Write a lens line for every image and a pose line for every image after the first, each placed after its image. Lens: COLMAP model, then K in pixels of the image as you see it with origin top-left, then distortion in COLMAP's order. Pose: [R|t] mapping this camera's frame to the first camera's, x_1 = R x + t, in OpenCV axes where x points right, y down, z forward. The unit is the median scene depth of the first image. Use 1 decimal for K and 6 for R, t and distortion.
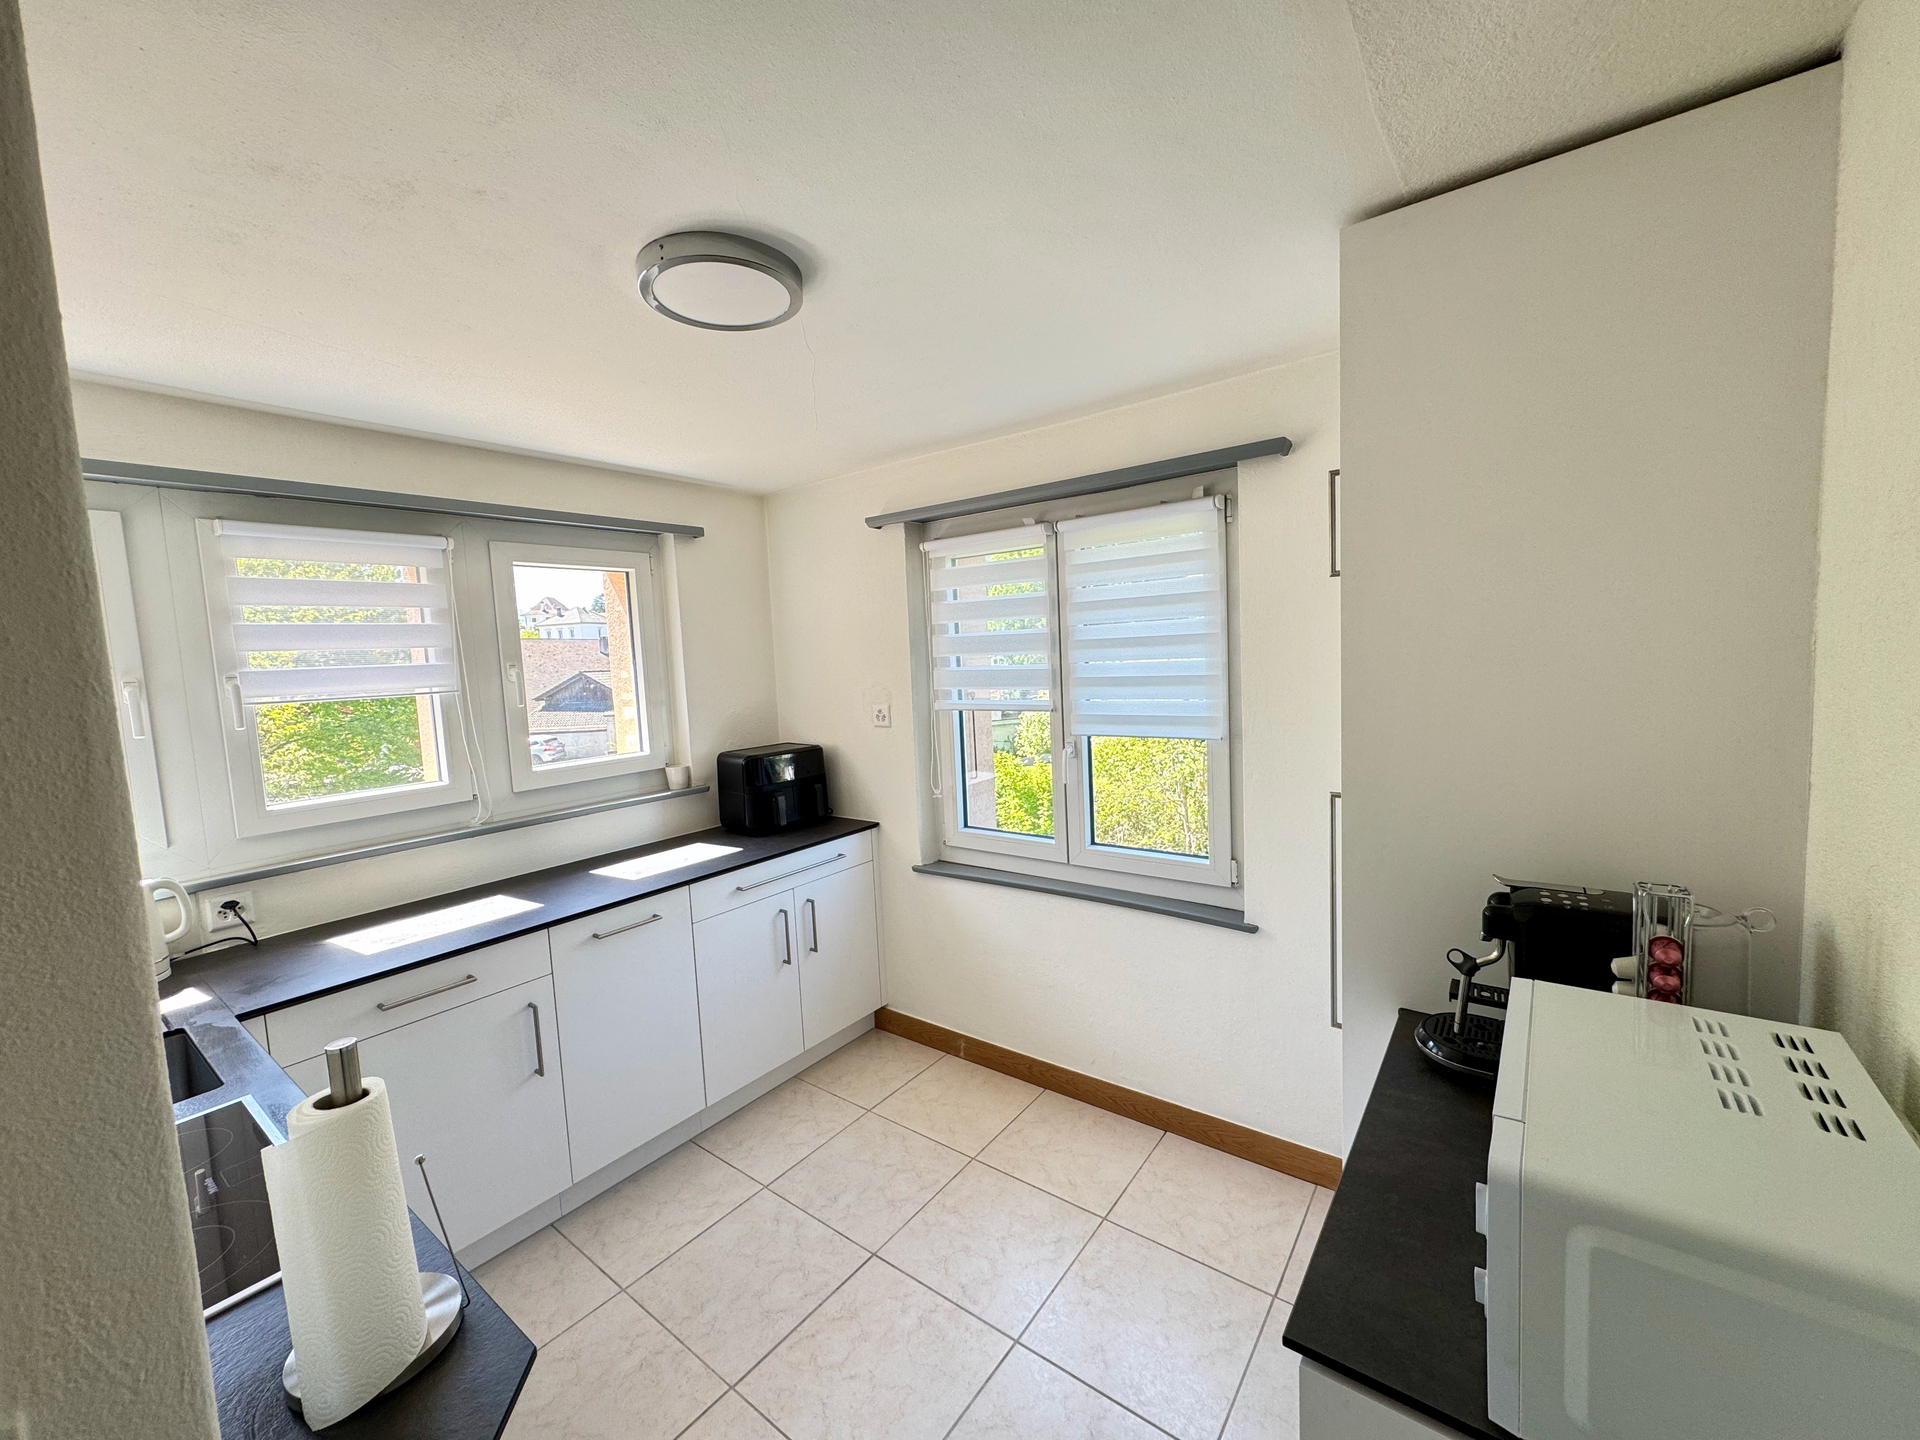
lens RADIAL K [[759.9, 0, 958.4], [0, 759.9, 716.3], [0, 0, 1]] dist [-0.000426, 0.000017]
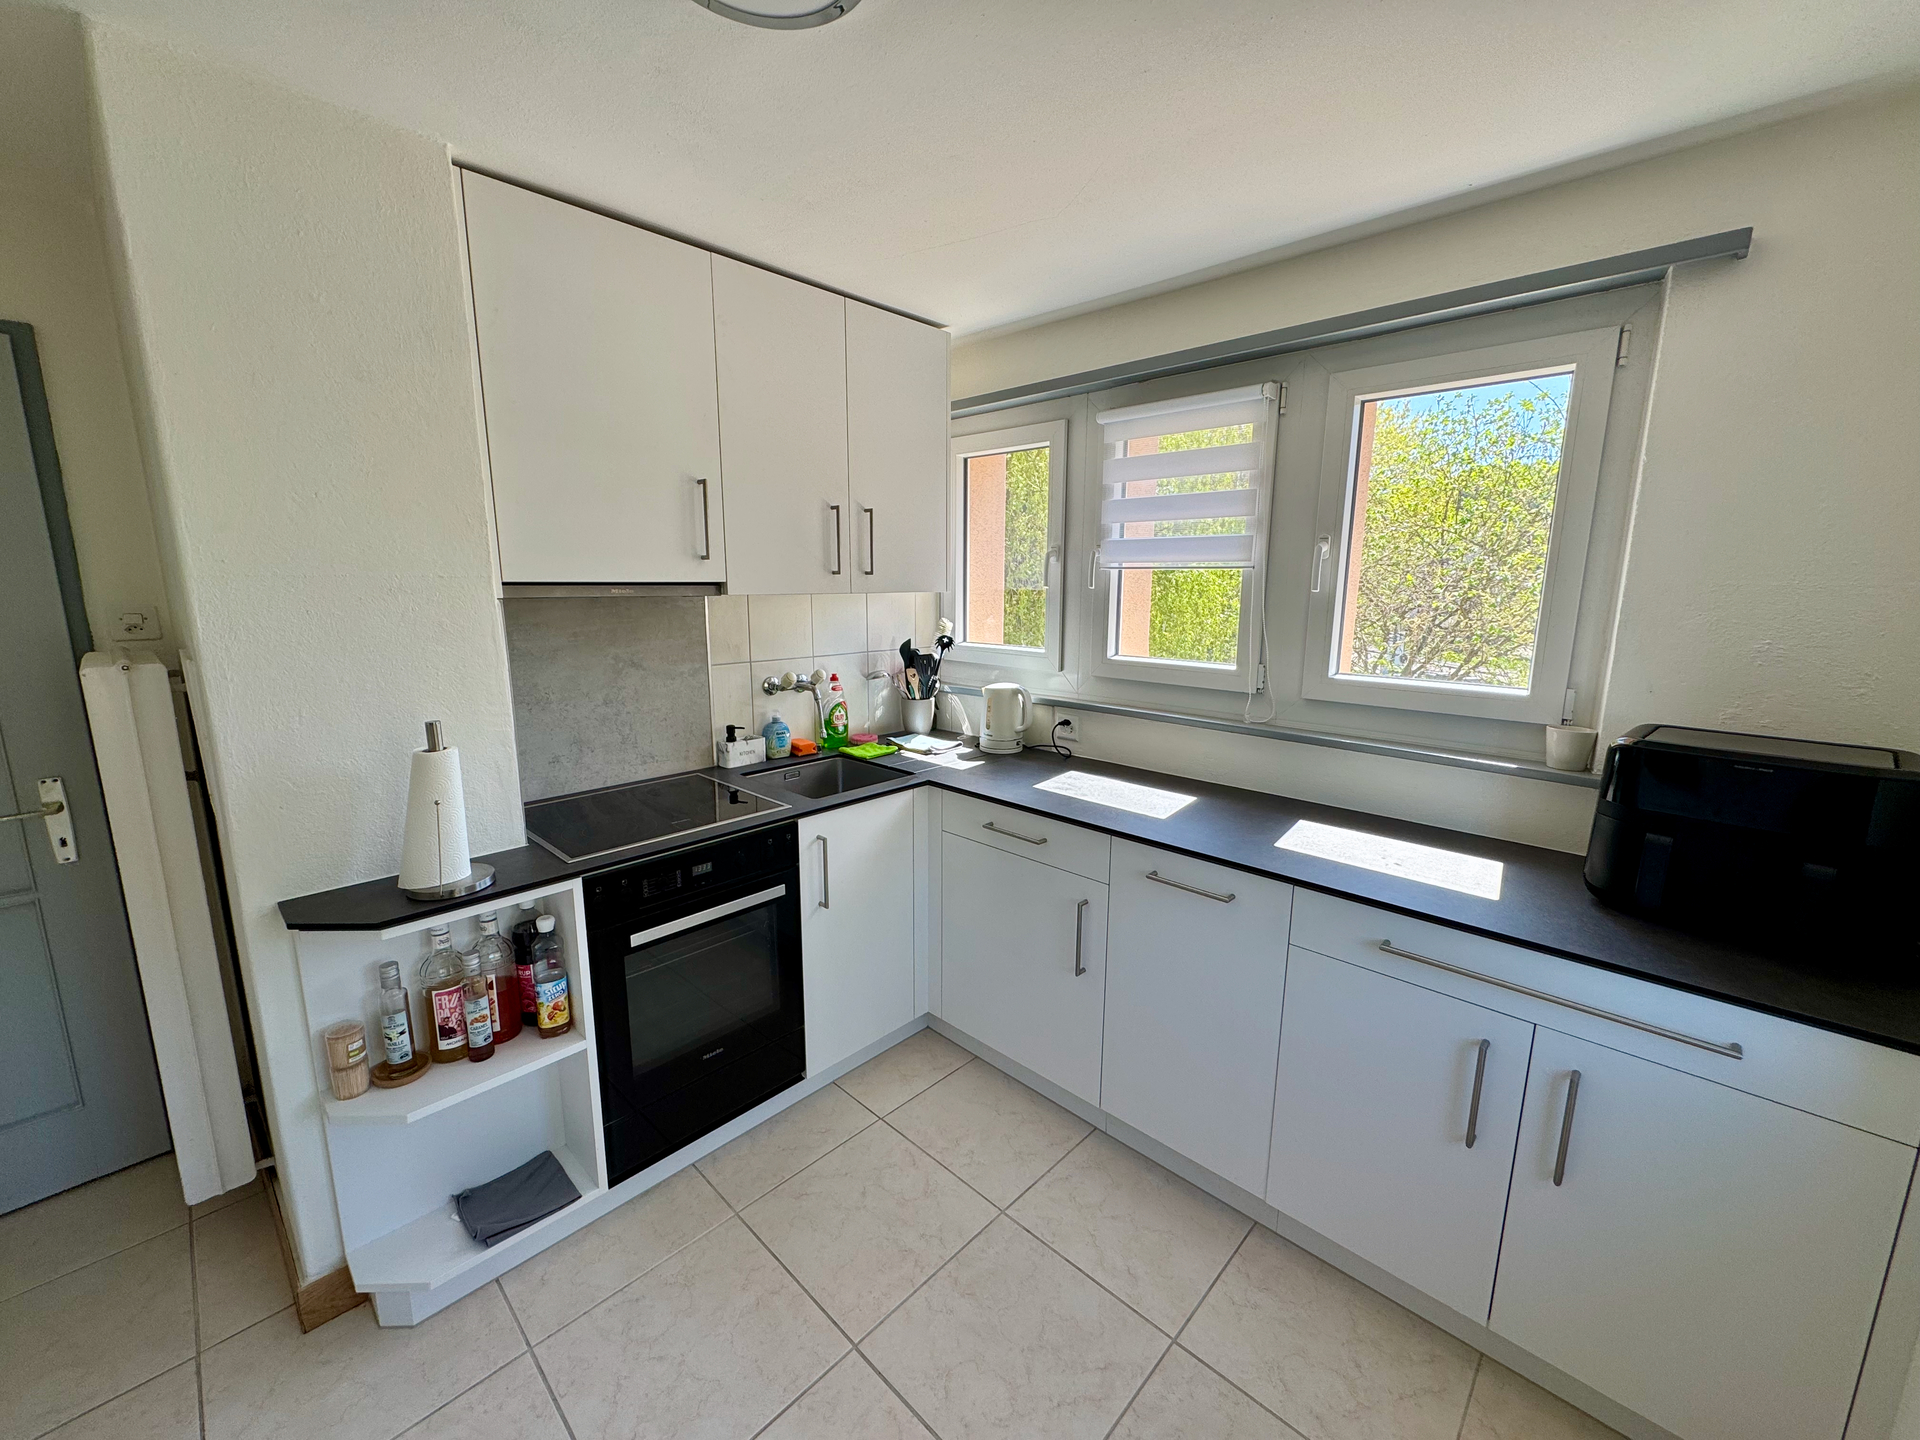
lens RADIAL K [[759.9, 0, 958.4], [0, 759.9, 716.3], [0, 0, 1]] dist [-0.000426, 0.000017]
pose [[-0.112373, 0.224081, -0.968070, 0.271180], [-0.084717, 0.968533, 0.234022, -0.043594], [0.990048, 0.108310, -0.089853, 0.771359]]
